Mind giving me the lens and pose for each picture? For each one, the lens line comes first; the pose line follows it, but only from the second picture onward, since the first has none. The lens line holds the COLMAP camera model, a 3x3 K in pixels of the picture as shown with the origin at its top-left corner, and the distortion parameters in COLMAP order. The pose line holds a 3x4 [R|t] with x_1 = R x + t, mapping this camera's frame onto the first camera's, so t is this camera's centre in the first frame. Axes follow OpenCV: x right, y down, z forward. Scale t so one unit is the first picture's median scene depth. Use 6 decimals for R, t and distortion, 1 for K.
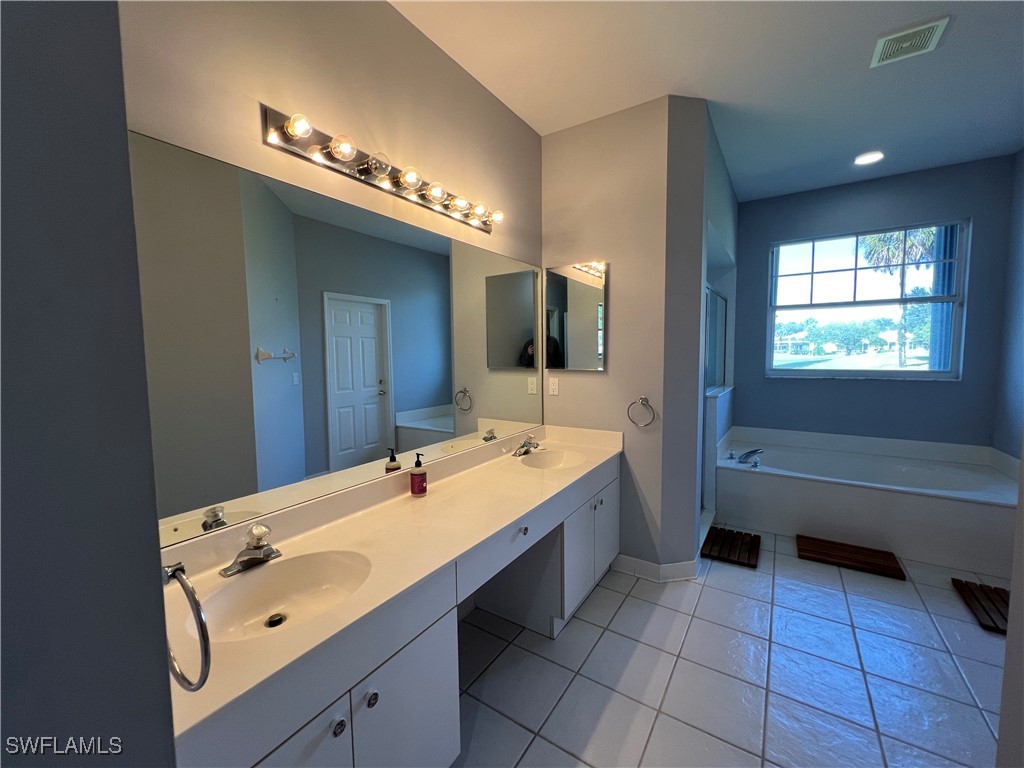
lens RADIAL K [[409.7, 0, 510.4], [0, 409.7, 380.4], [0, 0, 1]] dist [-0.004148, 0.000573]
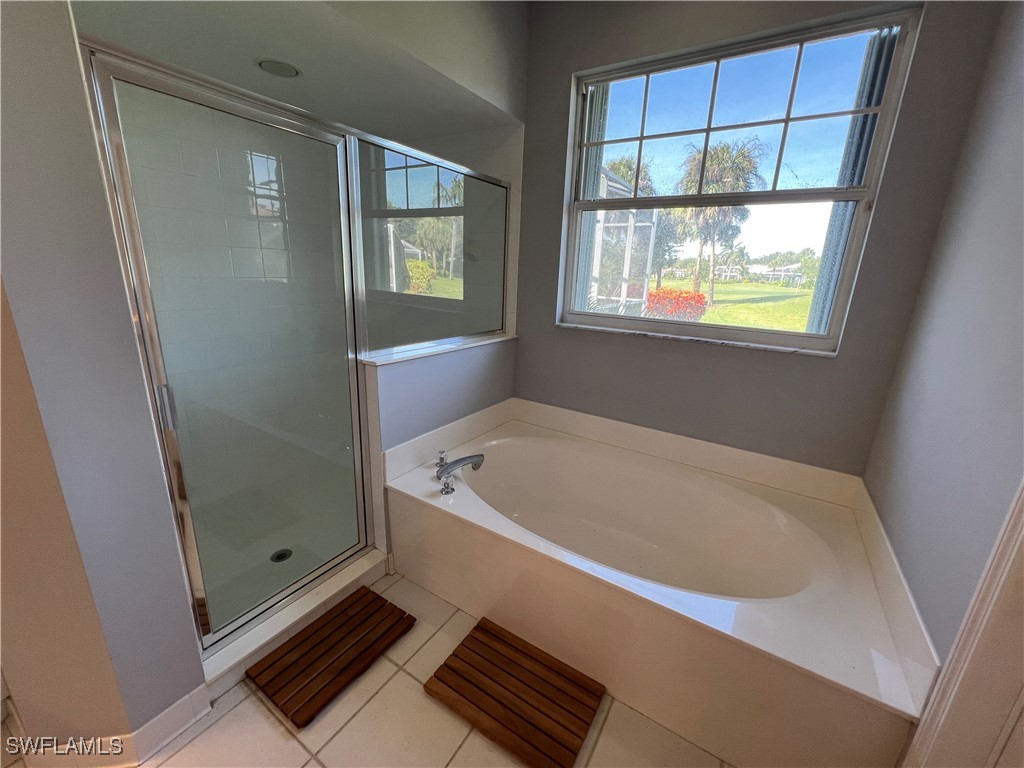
lens RADIAL K [[409.7, 0, 507.9], [0, 409.7, 384.7], [0, 0, 1]] dist [-0.004148, 0.000573]
pose [[0.999027, 0.039304, 0.020008, 0.628527], [-0.042497, 0.979209, 0.198351, -0.046616], [-0.011796, -0.199009, 0.979927, 0.450969]]
